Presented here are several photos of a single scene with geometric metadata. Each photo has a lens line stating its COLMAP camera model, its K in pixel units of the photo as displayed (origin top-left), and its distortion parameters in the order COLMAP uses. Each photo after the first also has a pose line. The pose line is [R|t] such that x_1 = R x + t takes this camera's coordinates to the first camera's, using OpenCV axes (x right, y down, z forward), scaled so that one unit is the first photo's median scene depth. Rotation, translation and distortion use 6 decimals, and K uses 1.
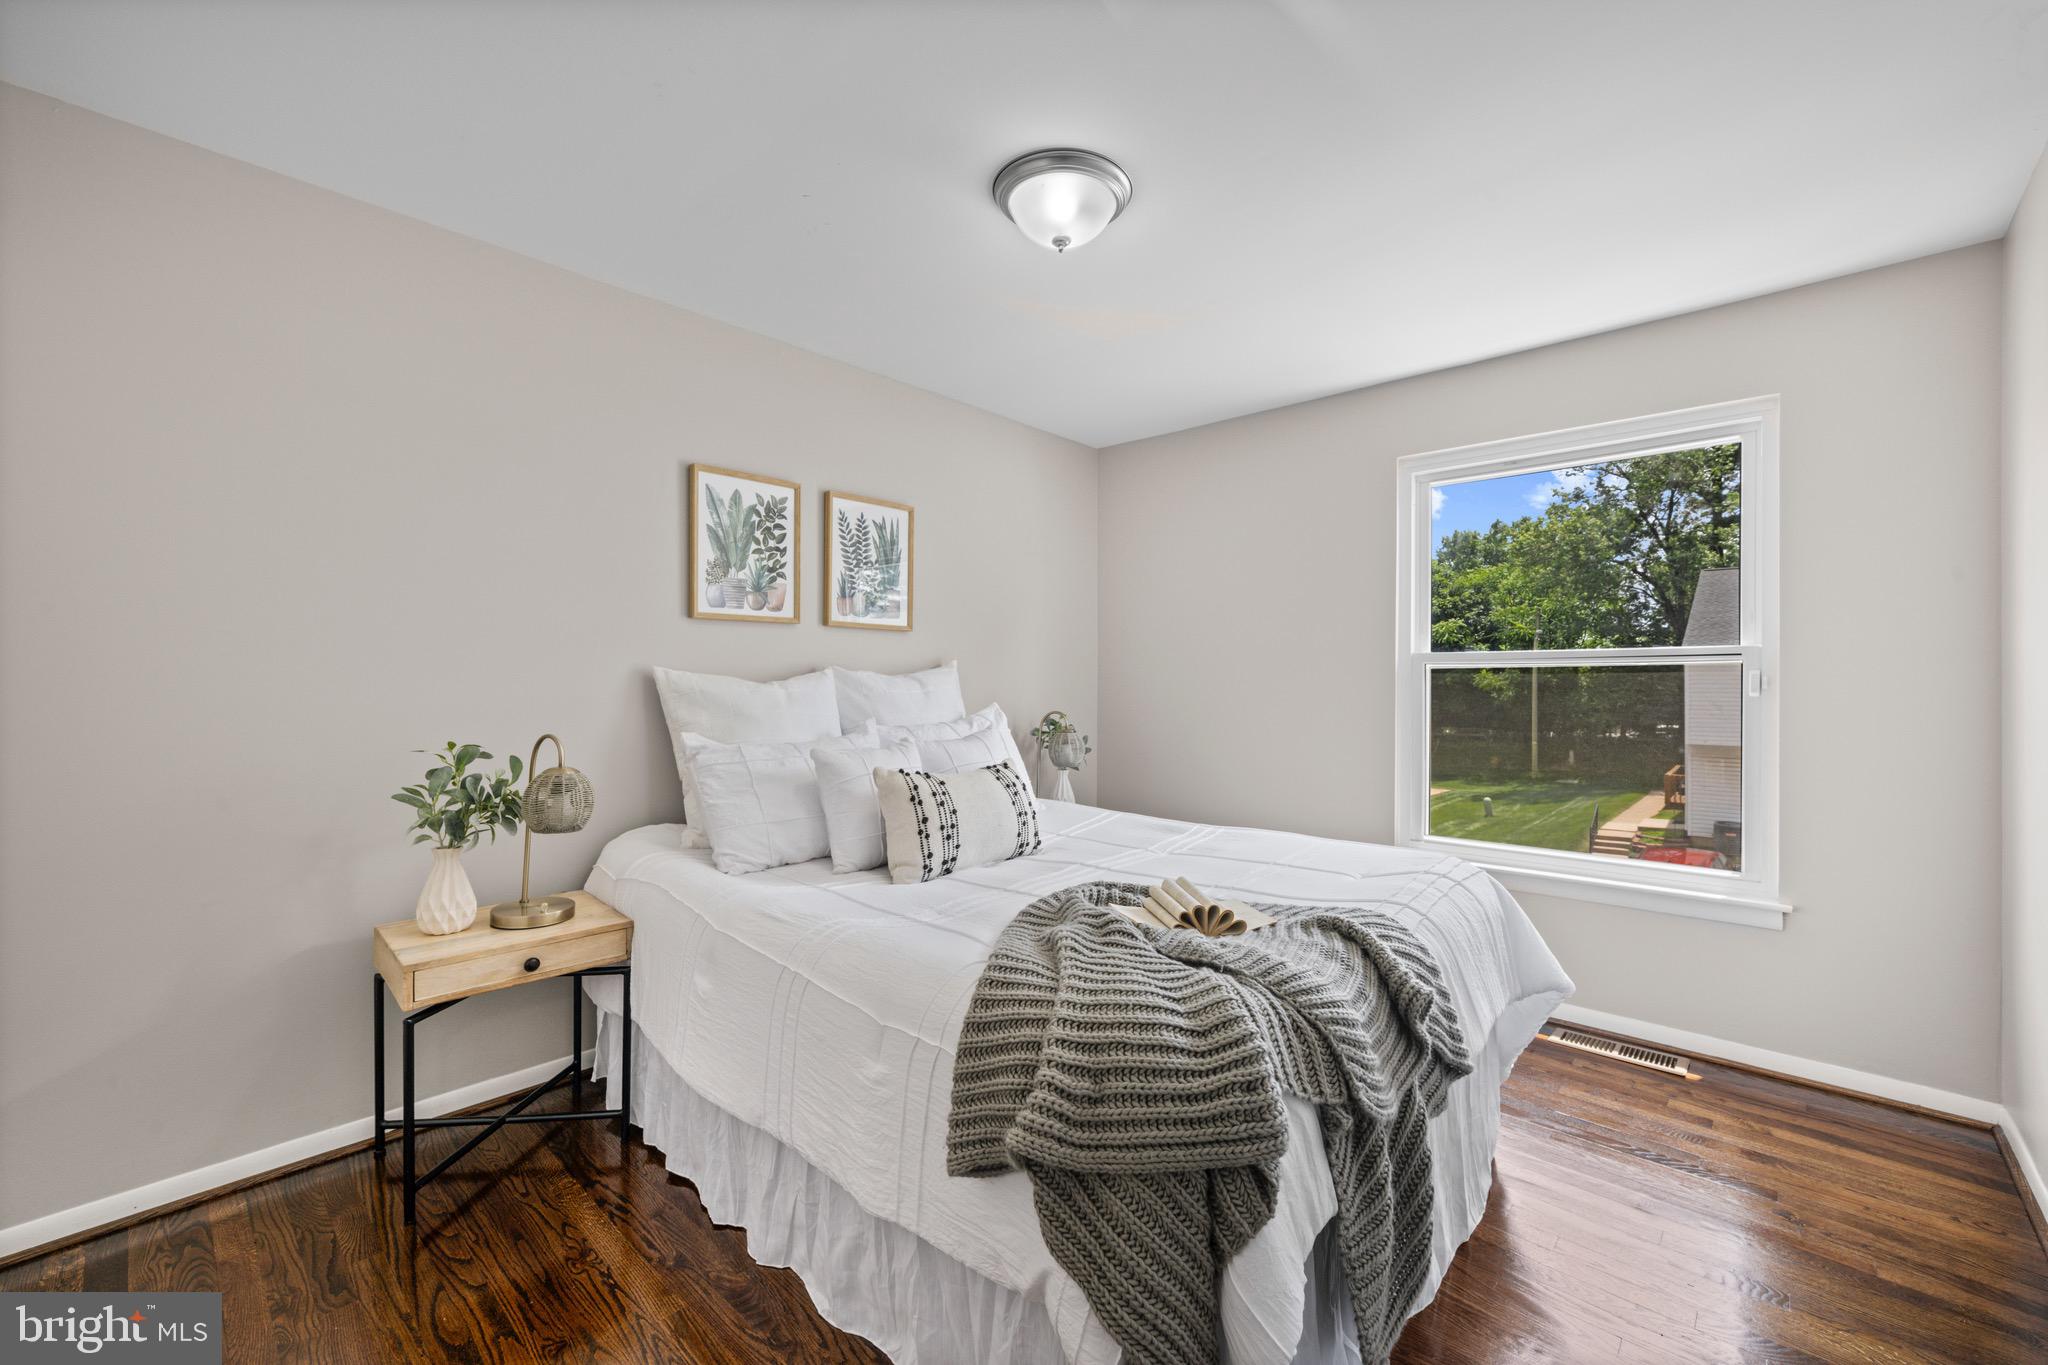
lens RADIAL K [[808.0, 0, 1024.3], [0, 808.0, 687.0], [0, 0, 1]] dist [0.000029, -0.000709]
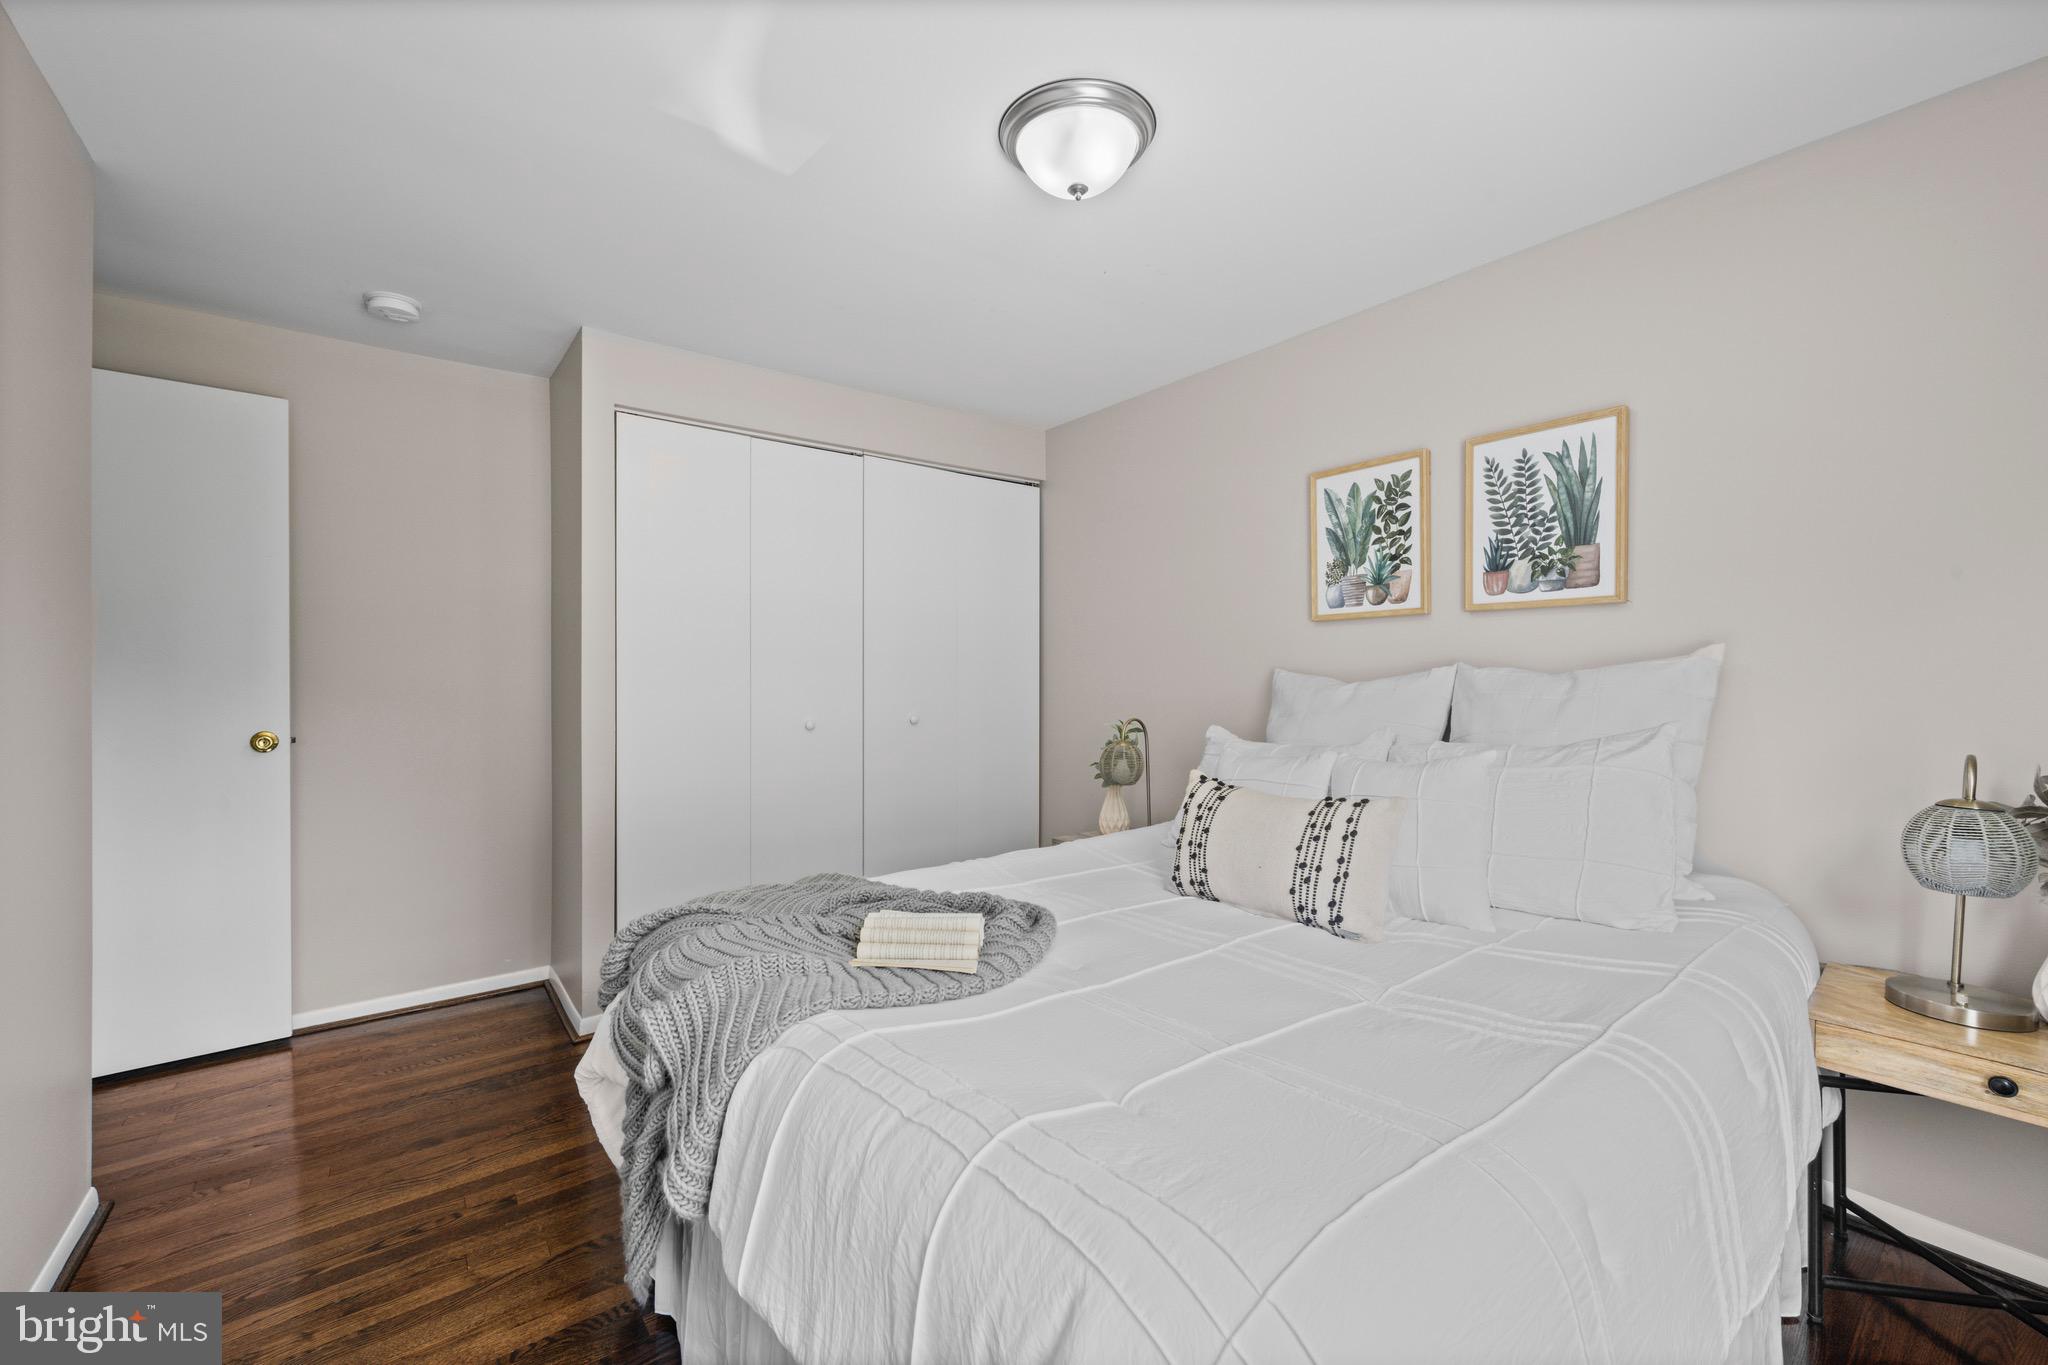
lens RADIAL K [[808.0, 0, 1008.0], [0, 808.0, 682.8], [0, 0, 1]] dist [0.000029, -0.000709]
pose [[-0.133680, -0.002923, -0.991020, 0.672291], [-0.008585, 0.999962, -0.001791, -0.001652], [0.990987, 0.008269, -0.133700, 0.749322]]
